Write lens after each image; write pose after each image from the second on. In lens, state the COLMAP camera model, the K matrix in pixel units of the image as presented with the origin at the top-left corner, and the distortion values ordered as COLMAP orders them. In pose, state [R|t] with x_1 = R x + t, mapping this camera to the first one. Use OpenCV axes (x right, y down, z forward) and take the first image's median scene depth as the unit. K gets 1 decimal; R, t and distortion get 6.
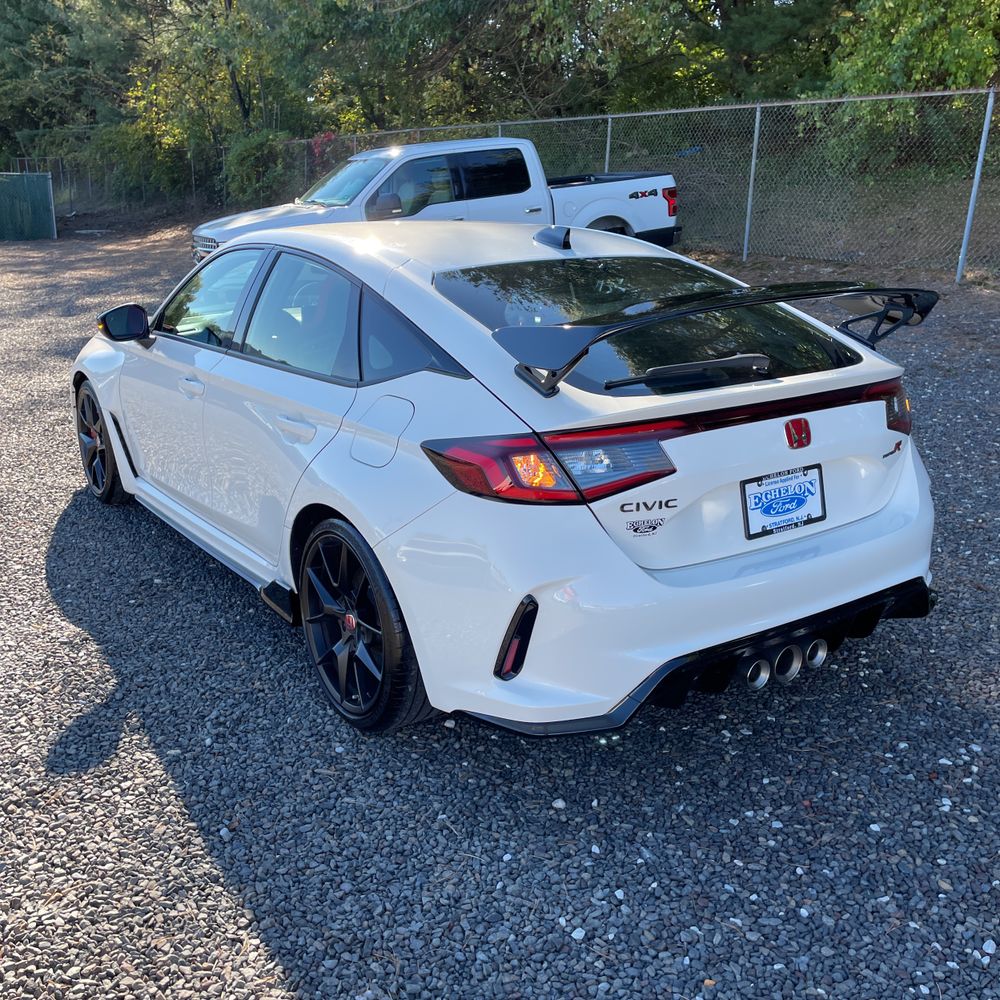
lens RADIAL K [[1019.5, 0, 495.1], [0, 1019.5, 497.4], [0, 0, 1]] dist [0.034228, 0.000000]
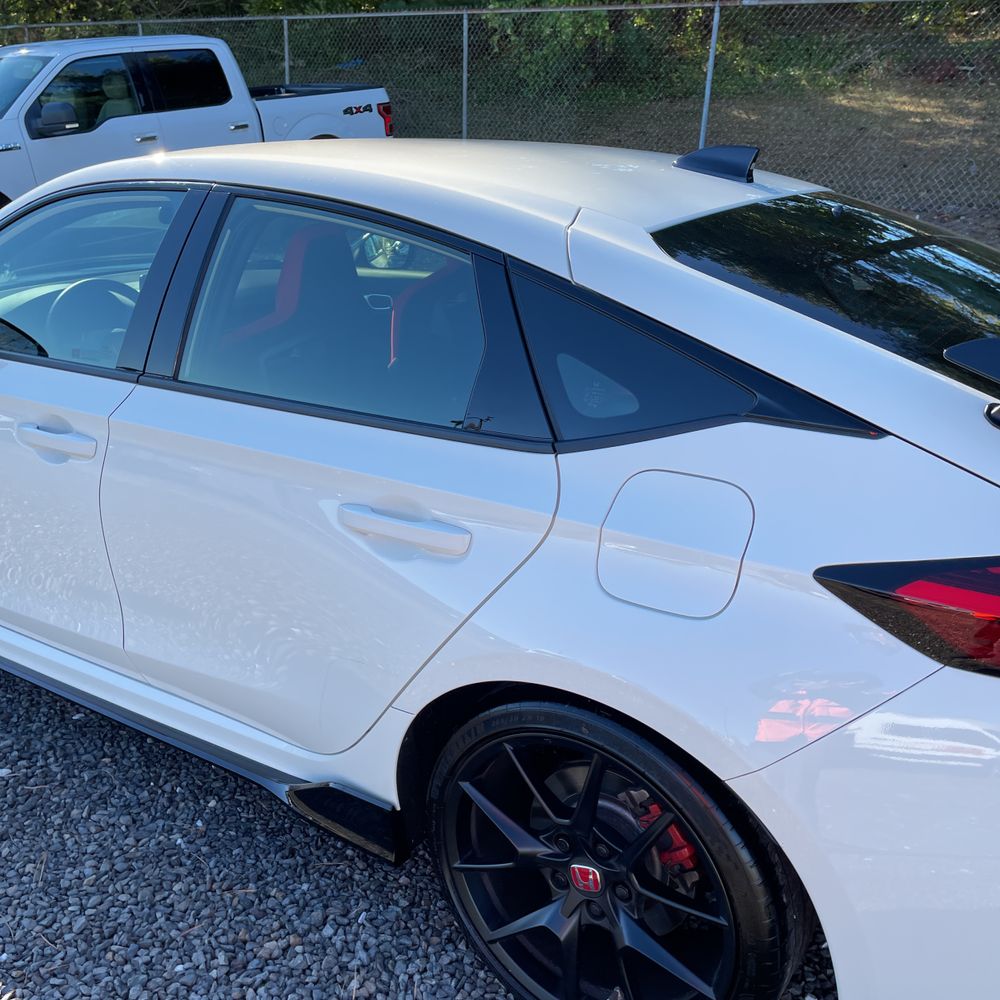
lens RADIAL K [[1019.5, 0, 499.2], [0, 1019.5, 495.3], [0, 0, 1]] dist [0.034228, 0.000000]
pose [[0.930686, -0.121932, 0.344901, -0.381701], [0.098162, 0.991479, 0.085633, -0.146773], [-0.352404, -0.045841, 0.934725, 0.553515]]
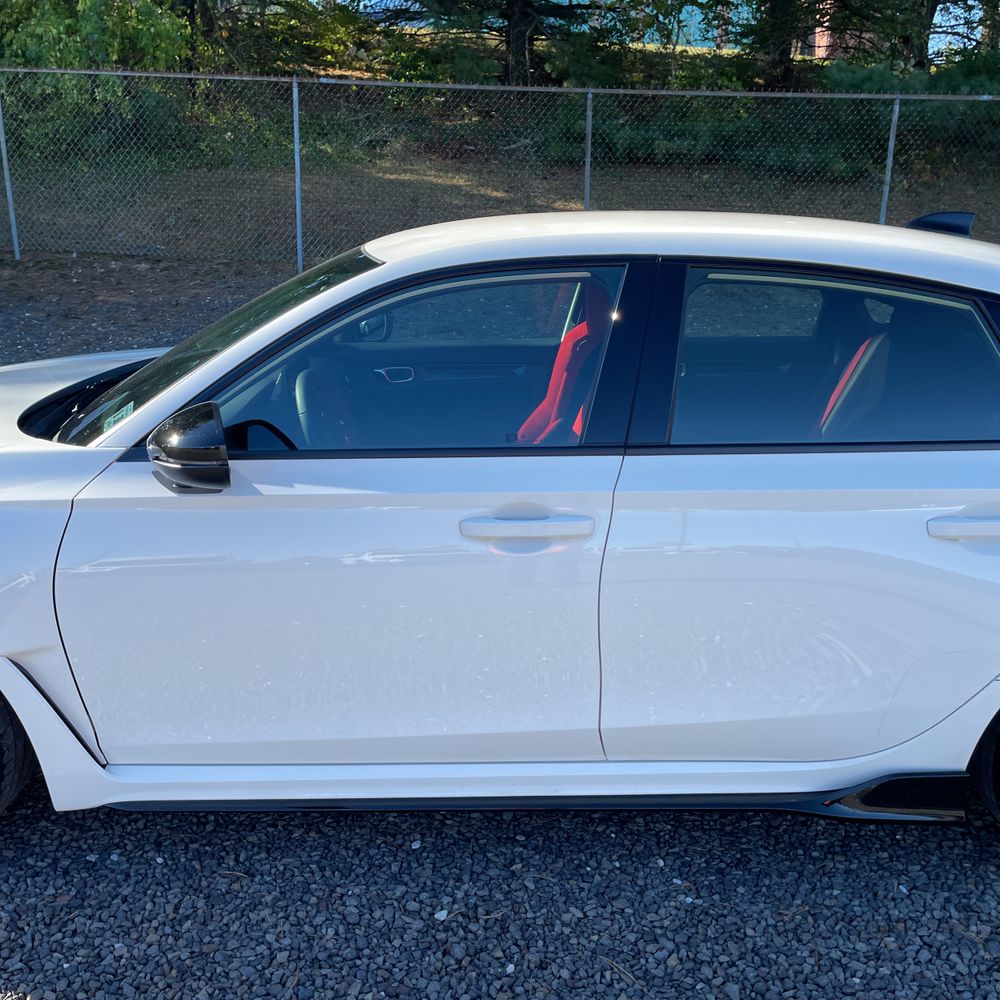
lens RADIAL K [[1019.5, 0, 507.4], [0, 1019.5, 503.8], [0, 0, 1]] dist [0.034228, 0.000000]
pose [[0.590601, -0.232460, 0.772757, -1.005361], [0.220625, 0.967640, 0.122466, -0.266154], [-0.776219, 0.098161, 0.622775, 0.963477]]
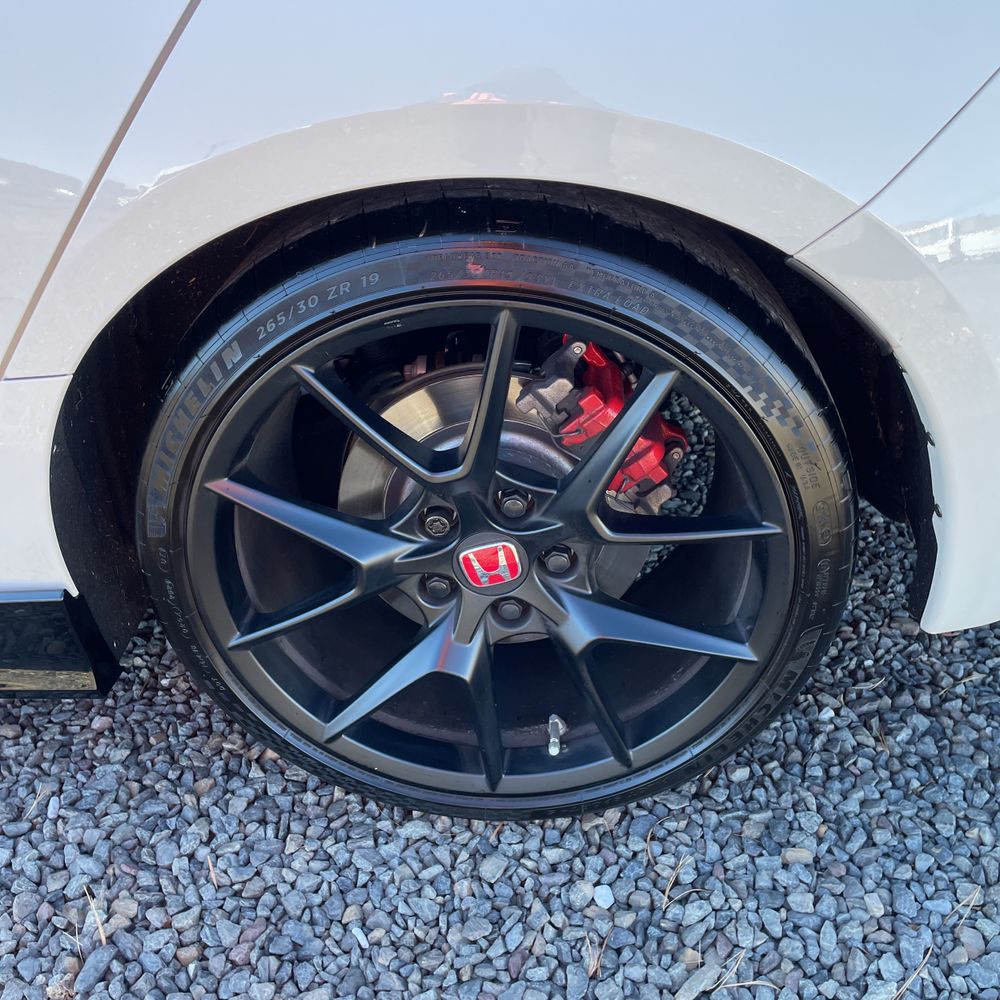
lens RADIAL K [[1019.5, 0, 504.2], [0, 1019.5, 489.5], [0, 0, 1]] dist [0.034228, 0.000000]
pose [[0.604806, -0.441720, 0.662641, -0.363712], [0.250757, 0.895378, 0.367993, -0.013568], [-0.755864, -0.056402, 0.652294, 0.863762]]
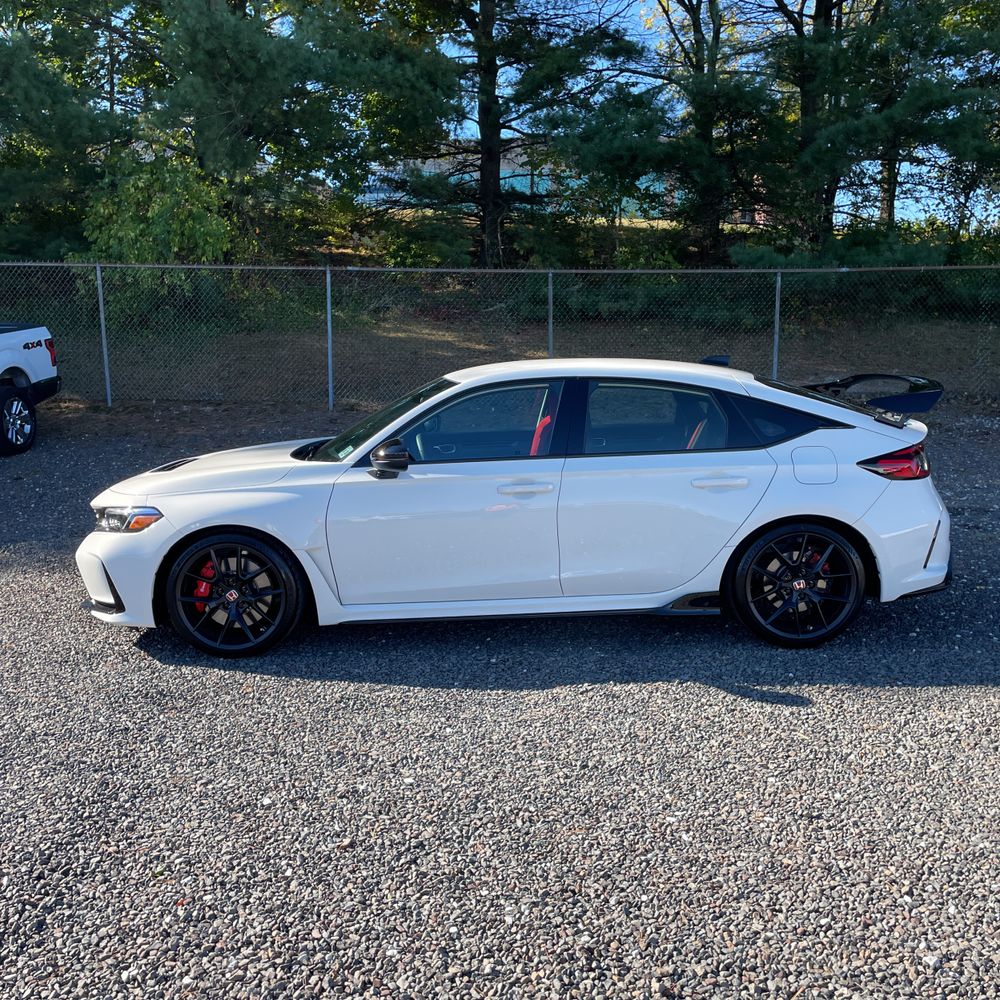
lens RADIAL K [[1019.5, 0, 503.8], [0, 1019.5, 503.5], [0, 0, 1]] dist [0.034228, 0.000000]
pose [[0.569278, -0.139633, 0.810201, -1.900257], [0.247526, 0.968856, -0.006945, -0.124842], [-0.783998, 0.204500, 0.586112, 0.405610]]
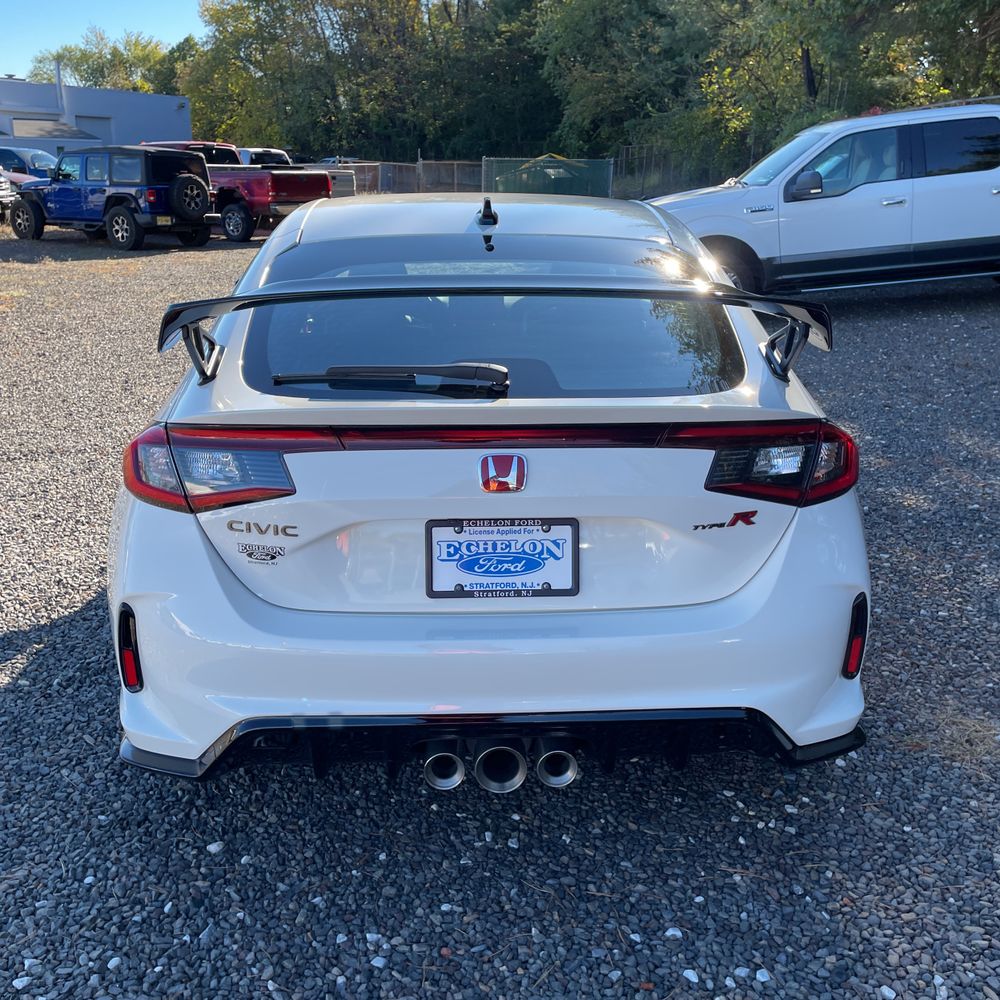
lens RADIAL K [[1019.5, 0, 499.6], [0, 1019.5, 496.8], [0, 0, 1]] dist [0.034228, 0.000000]
pose [[0.850511, 0.160196, -0.500967, 0.636789], [-0.153646, 0.986614, 0.054643, -0.080900], [0.503015, 0.030497, 0.863740, 0.332657]]
